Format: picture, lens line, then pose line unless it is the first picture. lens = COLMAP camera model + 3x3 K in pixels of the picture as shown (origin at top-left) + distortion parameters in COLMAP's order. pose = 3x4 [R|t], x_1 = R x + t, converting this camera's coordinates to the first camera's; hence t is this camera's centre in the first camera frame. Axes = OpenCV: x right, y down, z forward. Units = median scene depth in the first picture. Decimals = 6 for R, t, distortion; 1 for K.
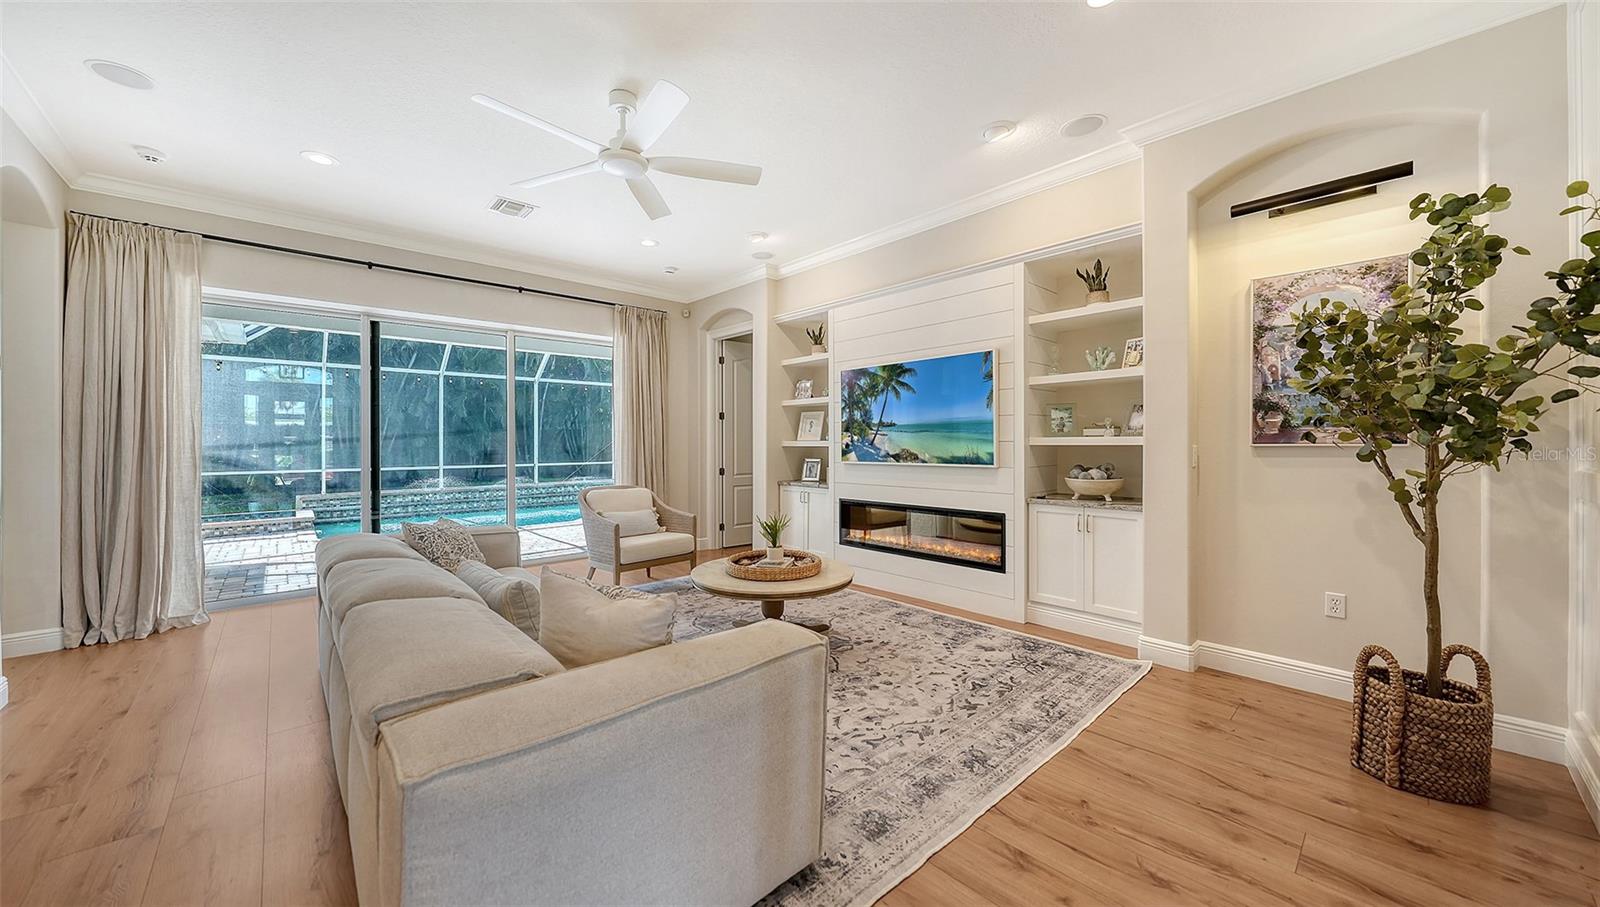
lens RADIAL K [[576.1, 0, 796.8], [0, 576.1, 441.5], [0, 0, 1]] dist [-0.001402, -0.000184]
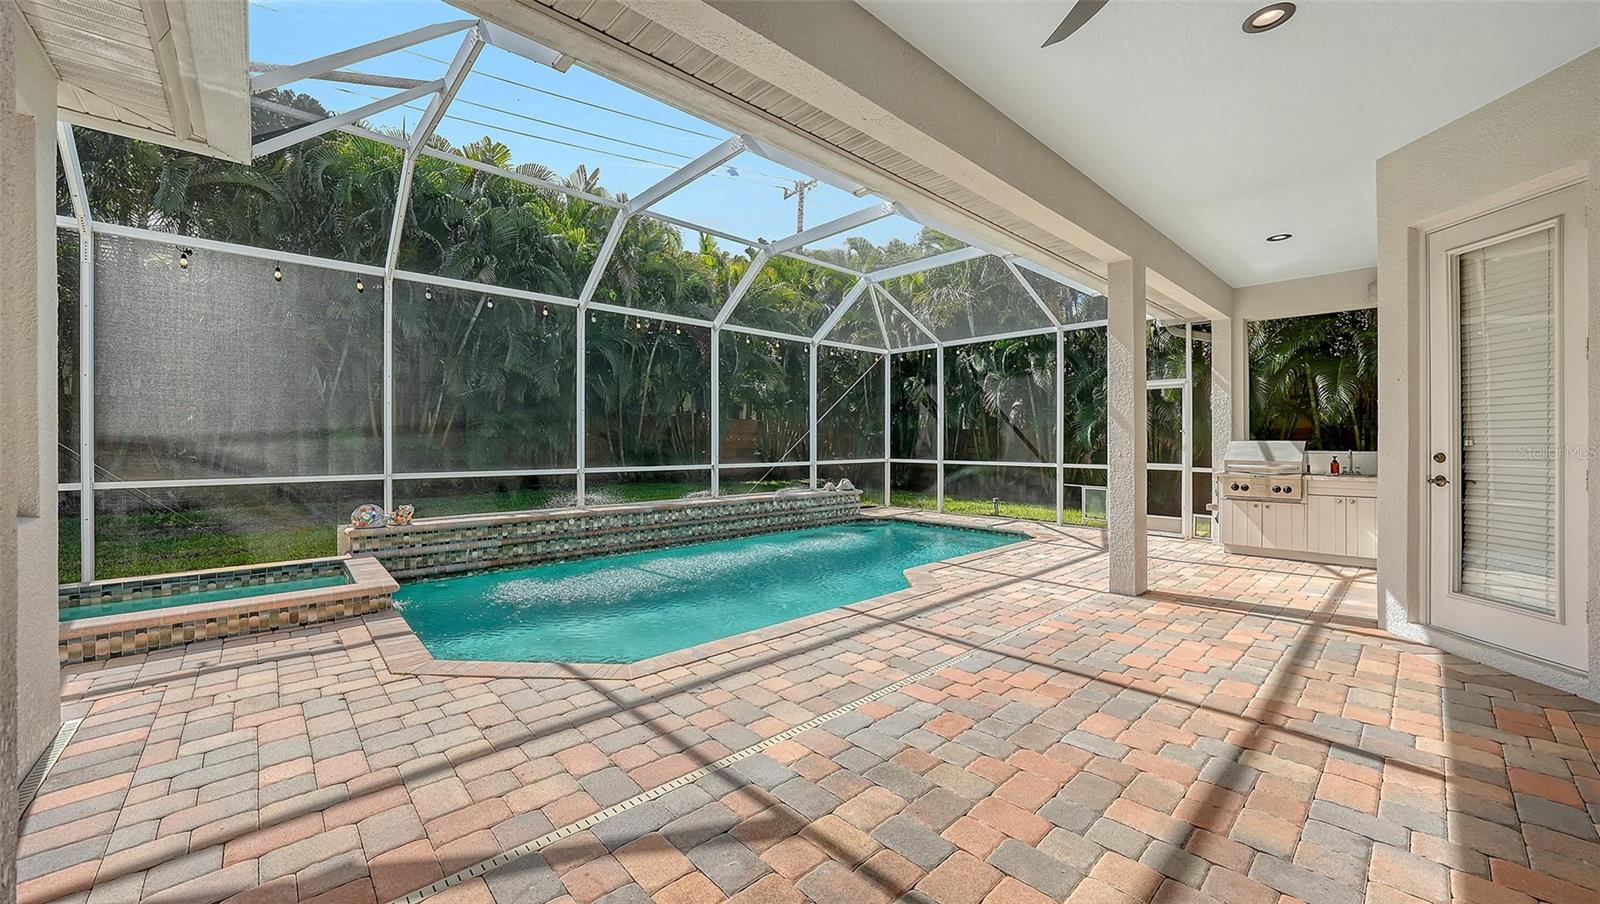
lens RADIAL K [[600.2, 0, 800.0], [0, 600.2, 452.0], [0, 0, 1]] dist [-0.000476, -0.000076]
pose [[0.999999, 0.000772, -0.000710, -0.419818], [-0.000761, 0.999877, 0.015636, 0.017363], [0.000722, -0.015635, 0.999878, 0.427422]]
